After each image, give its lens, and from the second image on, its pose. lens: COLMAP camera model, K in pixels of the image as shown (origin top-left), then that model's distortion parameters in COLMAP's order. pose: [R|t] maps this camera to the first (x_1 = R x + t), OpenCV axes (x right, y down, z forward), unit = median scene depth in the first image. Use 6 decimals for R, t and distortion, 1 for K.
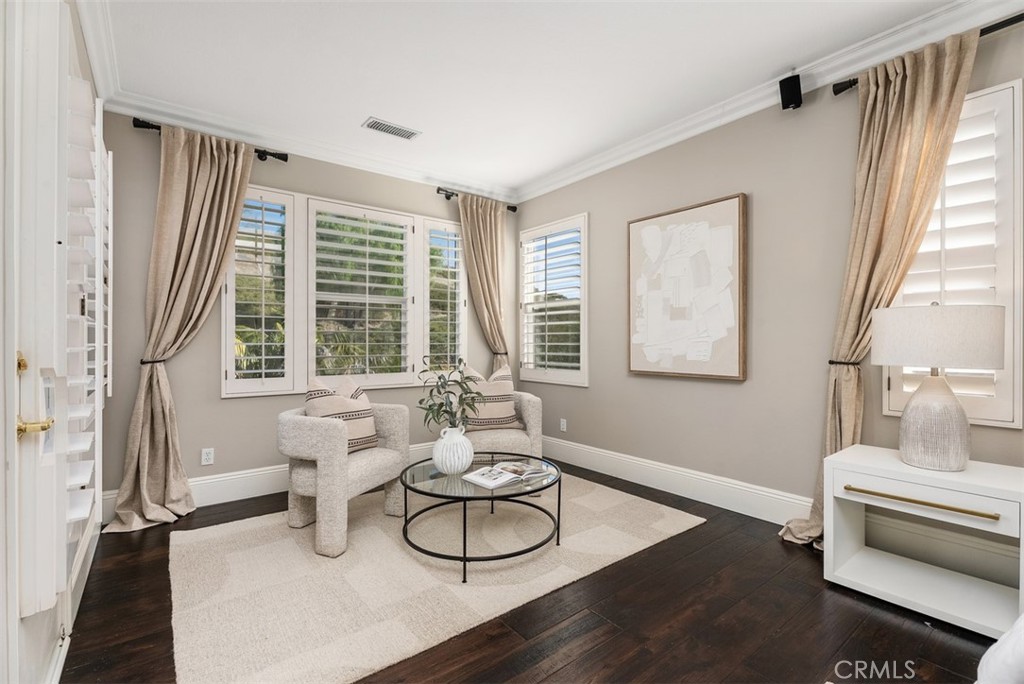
lens RADIAL K [[460.1, 0, 523.7], [0, 460.1, 341.3], [0, 0, 1]] dist [-0.000873, -0.000252]
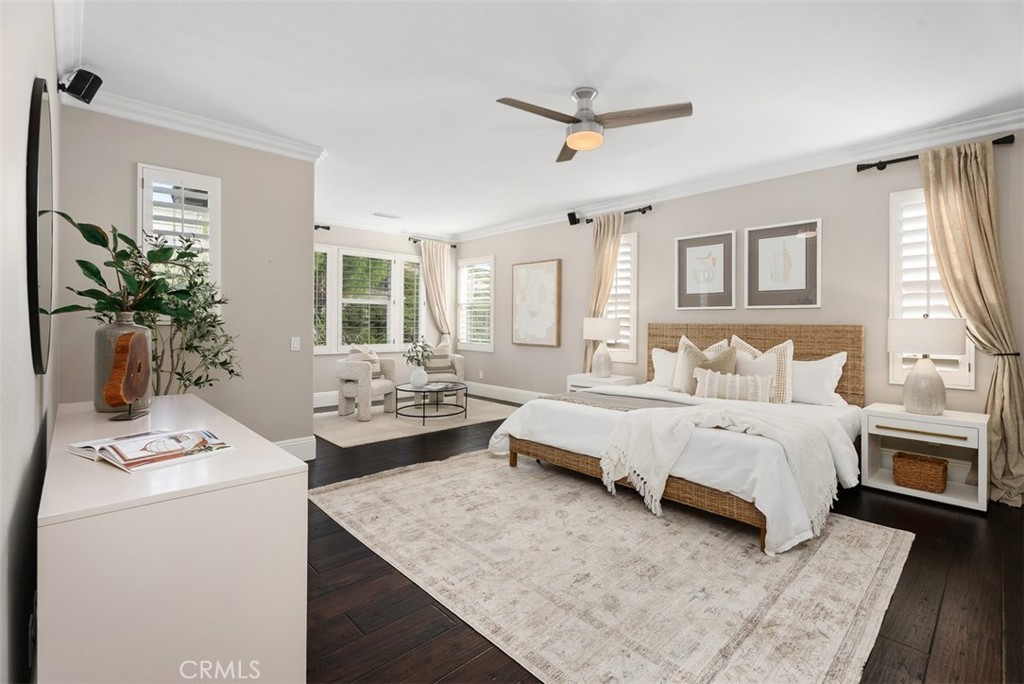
lens RADIAL K [[463.3, 0, 521.6], [0, 463.3, 324.3], [0, 0, 1]] dist [0.000290, -0.000053]
pose [[0.996483, 0.008874, 0.083326, 0.114505], [-0.009265, 0.999948, 0.004306, -0.023093], [-0.083284, -0.005063, 0.996513, -0.956679]]
